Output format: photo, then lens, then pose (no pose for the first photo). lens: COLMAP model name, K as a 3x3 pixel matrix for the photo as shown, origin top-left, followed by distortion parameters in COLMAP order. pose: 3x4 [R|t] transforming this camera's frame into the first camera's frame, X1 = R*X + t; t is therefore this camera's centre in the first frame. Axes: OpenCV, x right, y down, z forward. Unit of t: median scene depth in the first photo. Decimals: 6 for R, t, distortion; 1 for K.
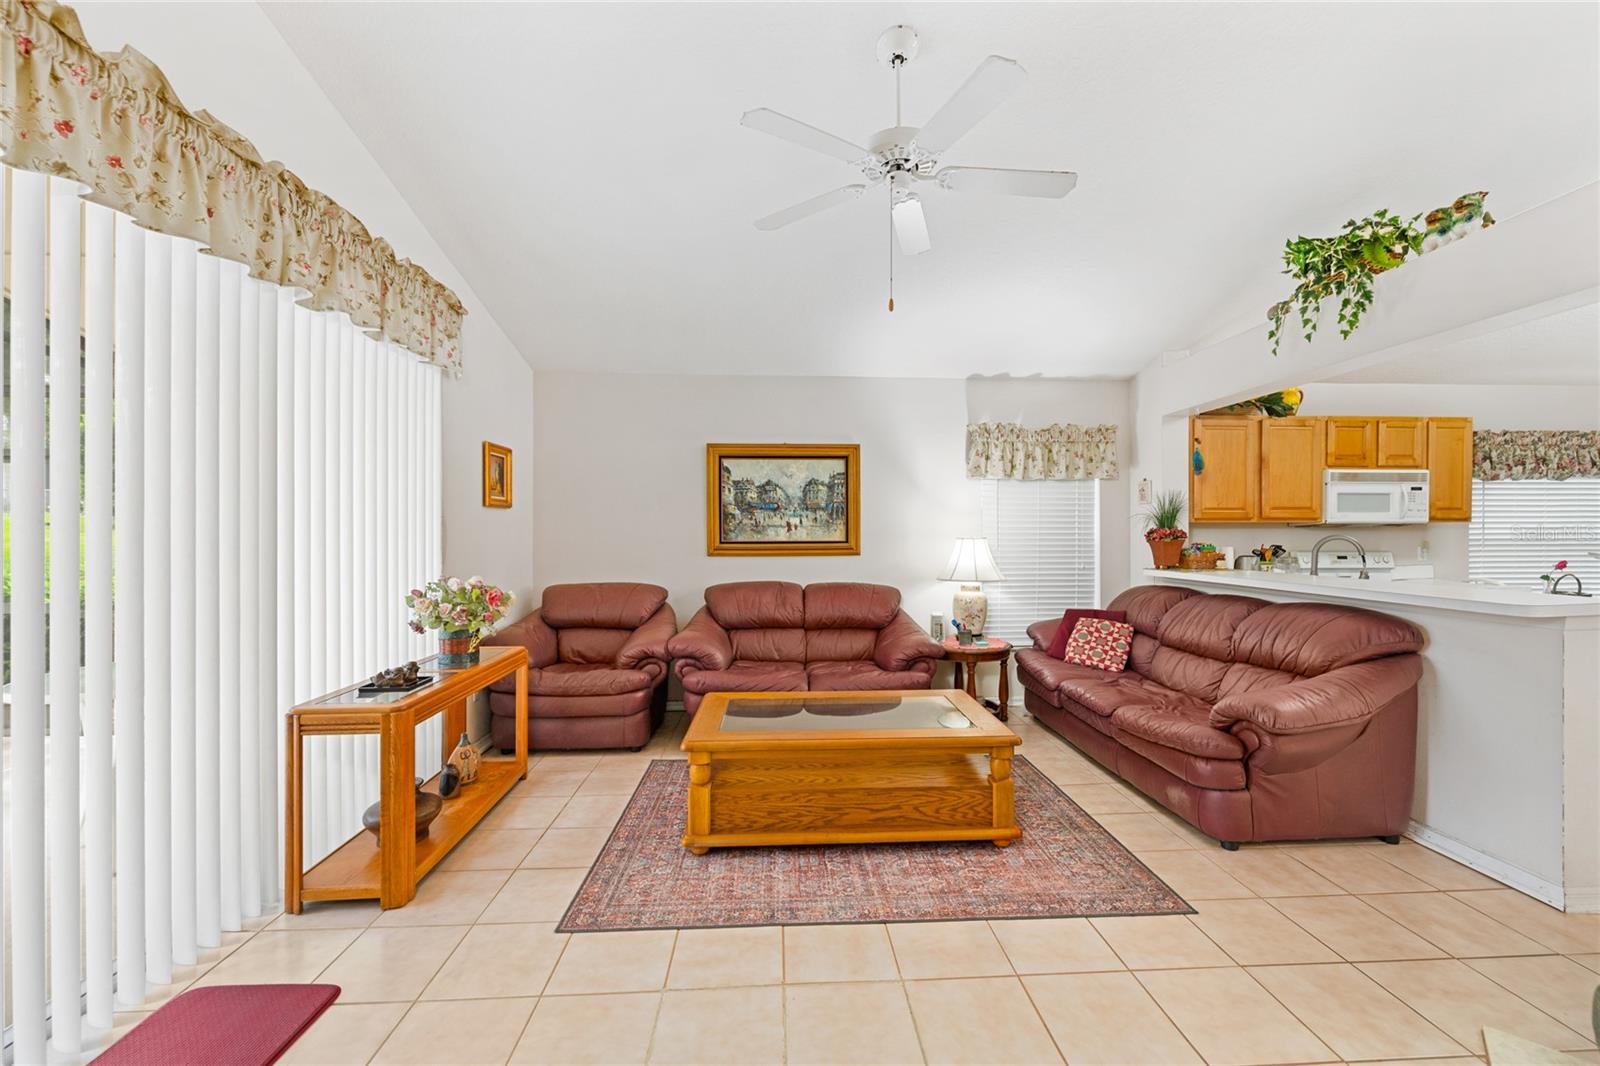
lens RADIAL K [[633.3, 0, 810.6], [0, 633.3, 532.7], [0, 0, 1]] dist [-0.002255, 0.001268]
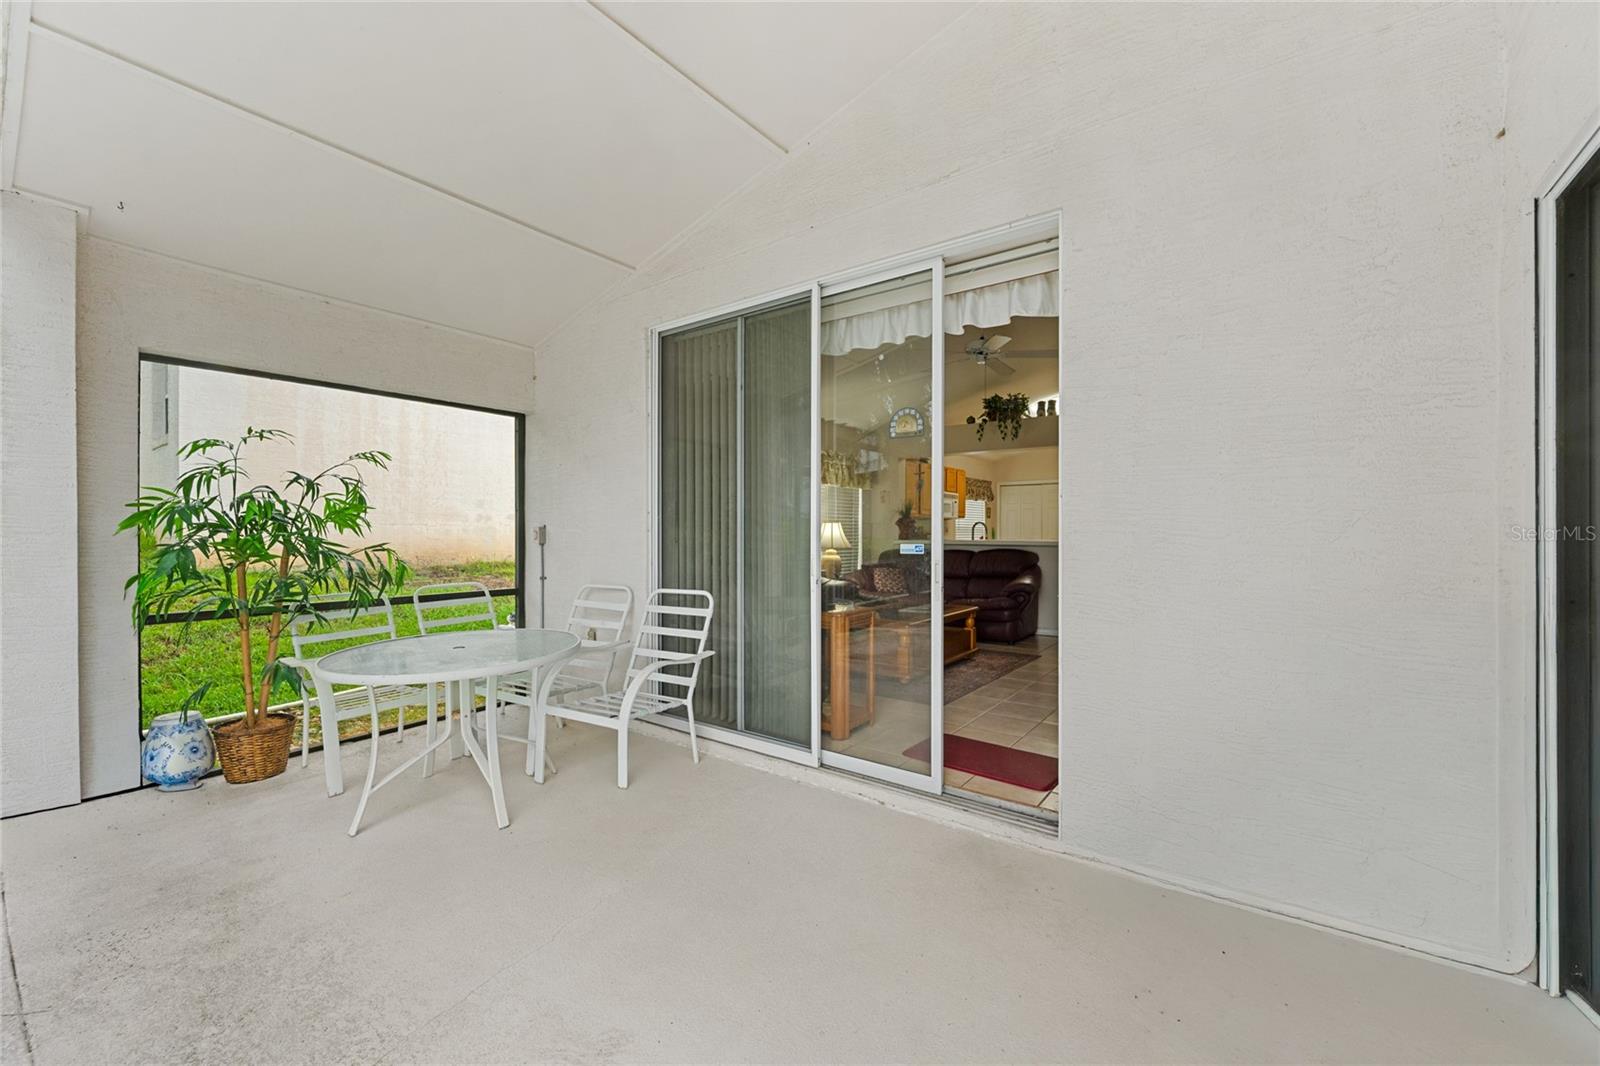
lens RADIAL K [[633.3, 0, 802.5], [0, 633.3, 541.6], [0, 0, 1]] dist [-0.002255, 0.001268]
pose [[0.645422, -0.009451, 0.763768, -0.994666], [-0.004427, 0.999860, 0.016113, 0.031159], [-0.763813, -0.013781, 0.645290, 0.014260]]
